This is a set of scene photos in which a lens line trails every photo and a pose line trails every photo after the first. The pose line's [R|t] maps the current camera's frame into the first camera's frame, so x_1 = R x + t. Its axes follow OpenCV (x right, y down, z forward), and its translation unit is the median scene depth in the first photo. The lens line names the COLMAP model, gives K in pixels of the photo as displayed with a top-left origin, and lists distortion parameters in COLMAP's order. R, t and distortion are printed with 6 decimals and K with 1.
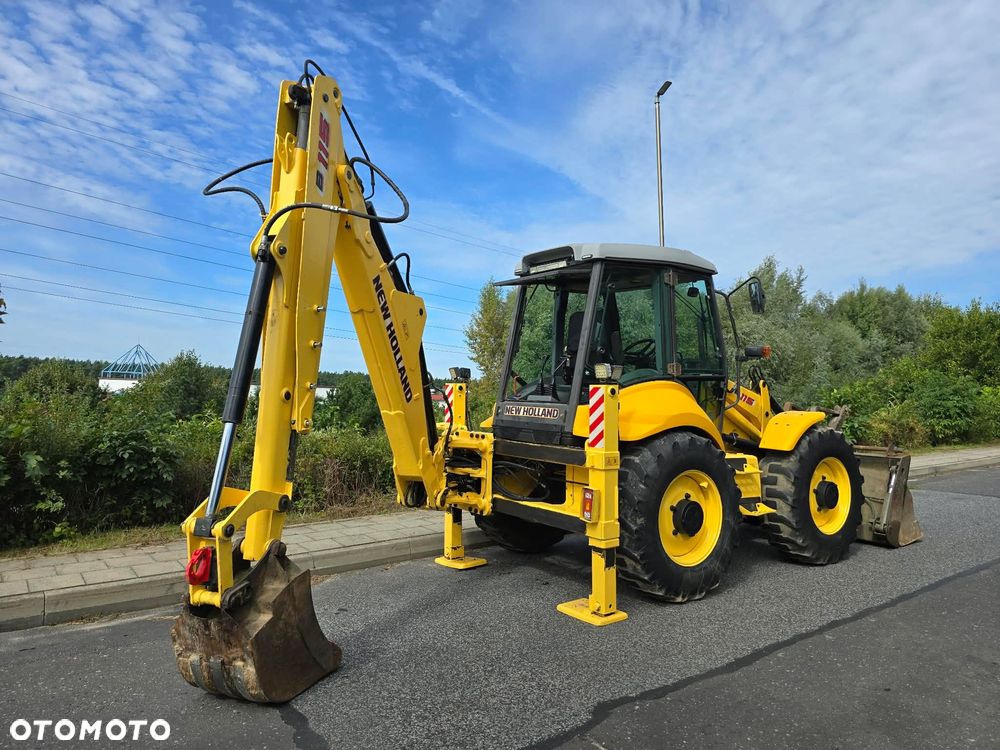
lens RADIAL K [[711.5, 0, 510.5], [0, 711.5, 353.4], [0, 0, 1]] dist [0.130415, -0.105294]
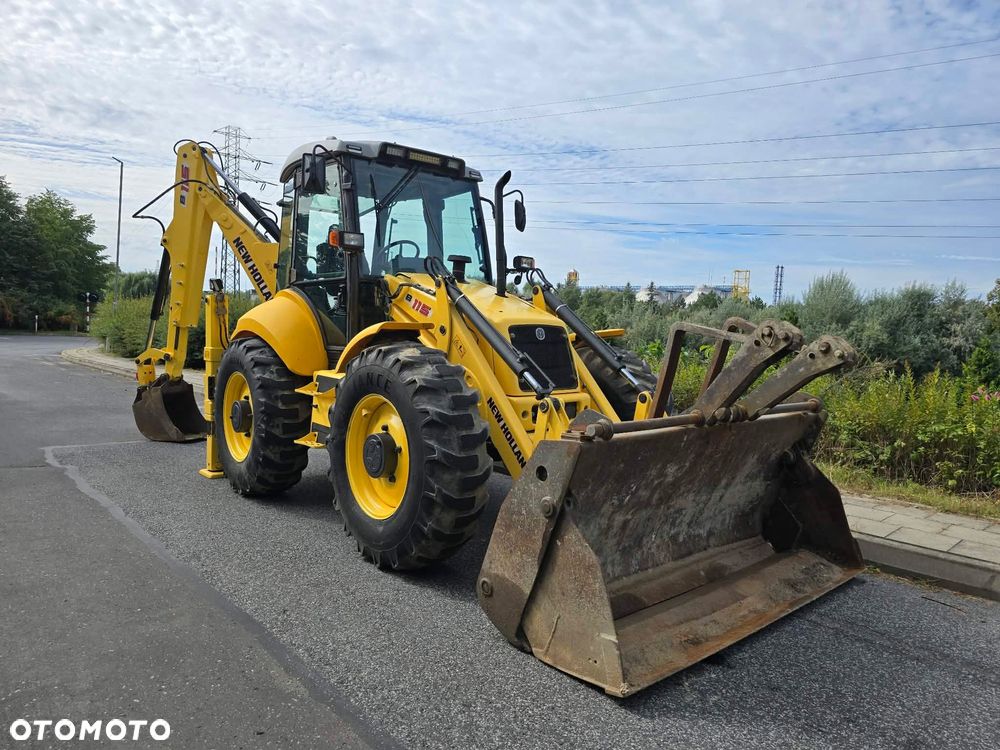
lens RADIAL K [[687.8, 0, 488.1], [0, 687.8, 342.7], [0, 0, 1]] dist [0.050461, -0.045439]
pose [[0.044141, 0.004327, -0.999016, 1.121428], [0.028988, 0.999564, 0.005610, 0.110627], [0.998605, -0.029207, 0.043996, 1.169366]]
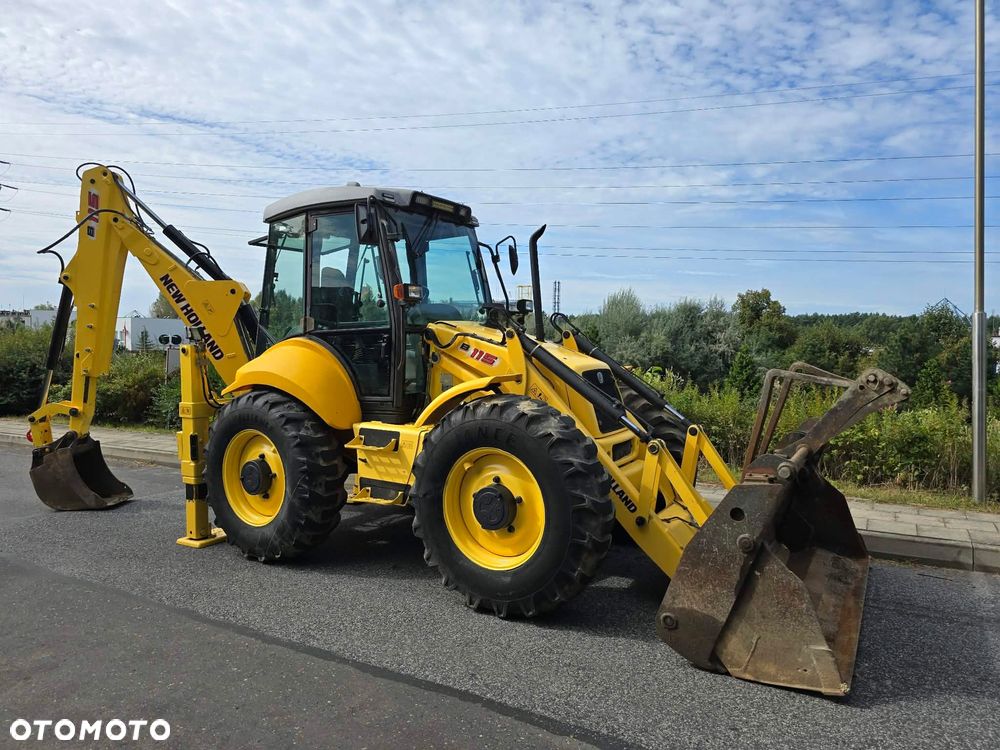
lens RADIAL K [[689.3, 0, 488.8], [0, 689.3, 347.7], [0, 0, 1]] dist [0.049776, -0.042479]
pose [[0.354475, -0.014090, -0.934959, 1.092618], [0.064455, 0.997876, 0.009399, 0.056662], [0.932841, -0.063595, 0.354630, 0.860157]]
